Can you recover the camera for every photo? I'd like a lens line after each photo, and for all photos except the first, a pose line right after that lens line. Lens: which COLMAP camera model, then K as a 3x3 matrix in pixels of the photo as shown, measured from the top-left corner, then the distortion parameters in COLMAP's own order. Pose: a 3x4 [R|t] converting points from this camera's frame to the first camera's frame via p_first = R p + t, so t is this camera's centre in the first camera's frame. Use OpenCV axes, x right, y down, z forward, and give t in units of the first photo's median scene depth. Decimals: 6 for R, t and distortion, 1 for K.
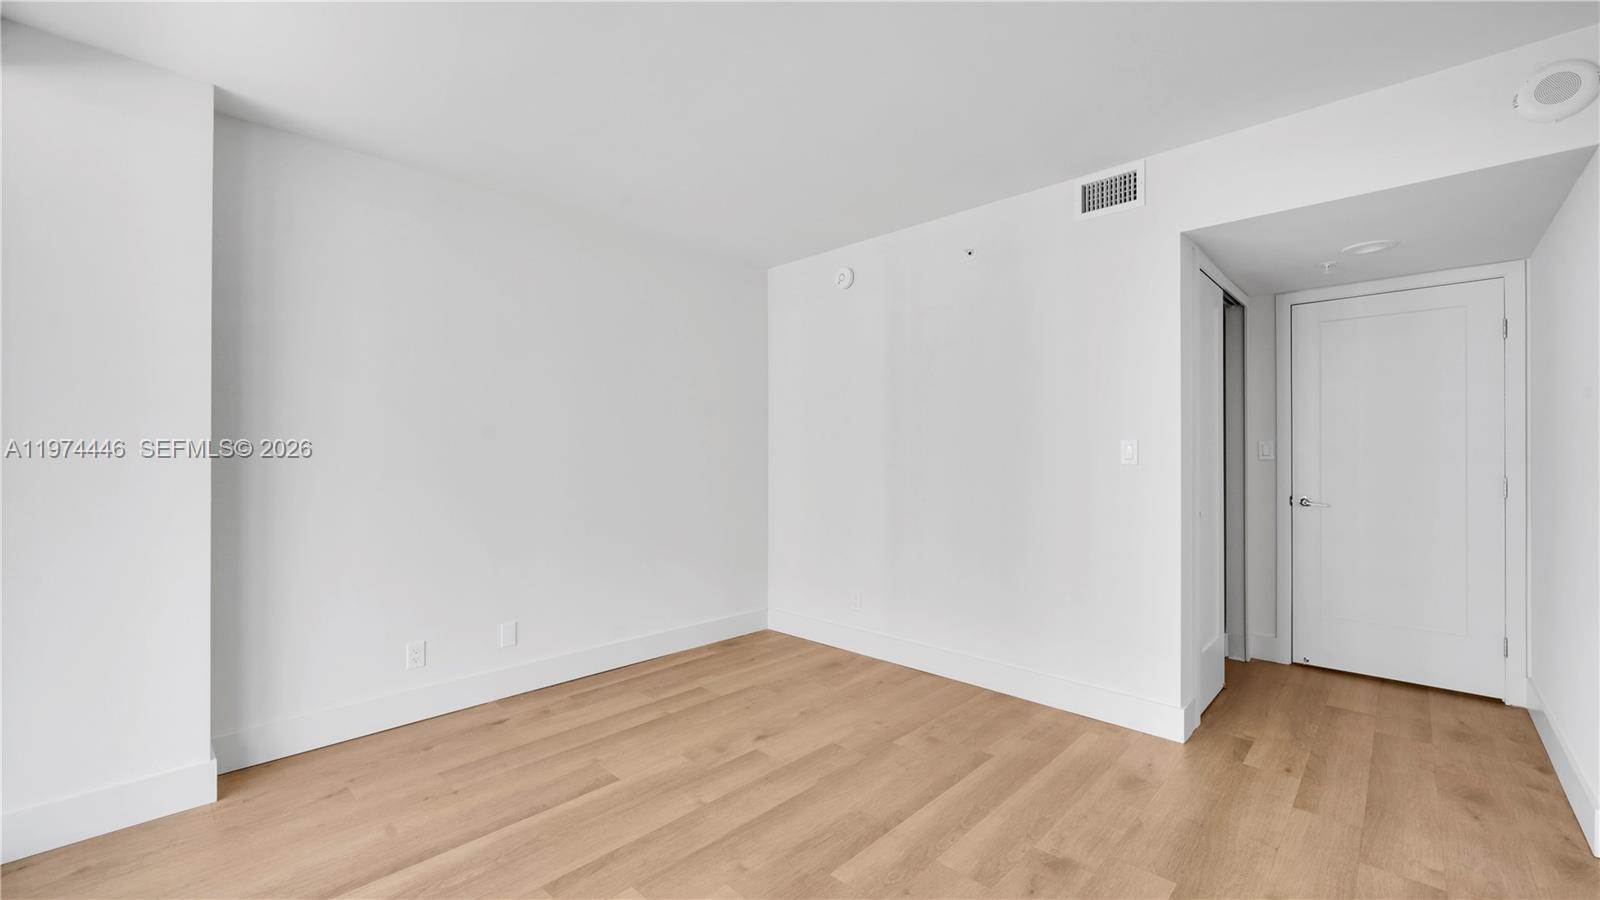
lens RADIAL K [[644.4, 0, 809.4], [0, 644.4, 455.3], [0, 0, 1]] dist [0.000297, -0.000562]
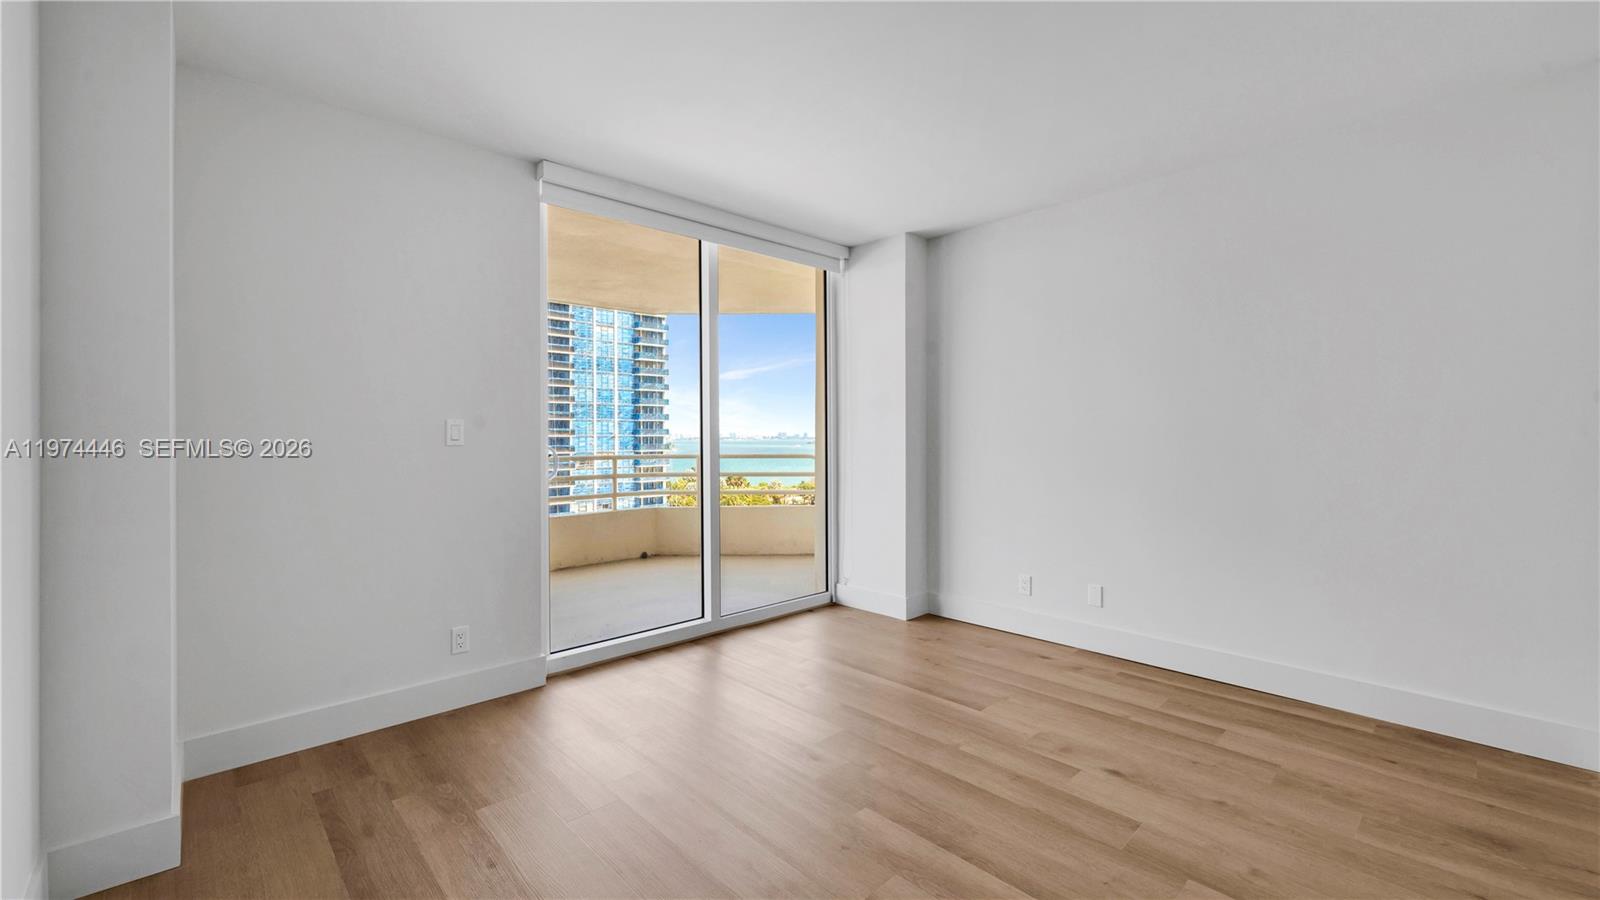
lens RADIAL K [[644.4, 0, 772.5], [0, 644.4, 429.5], [0, 0, 1]] dist [0.000297, -0.000562]
pose [[-0.075861, -0.006534, -0.997097, 0.768486], [0.005590, 0.999960, -0.006978, -0.001303], [0.997103, -0.006103, -0.075822, 0.608483]]
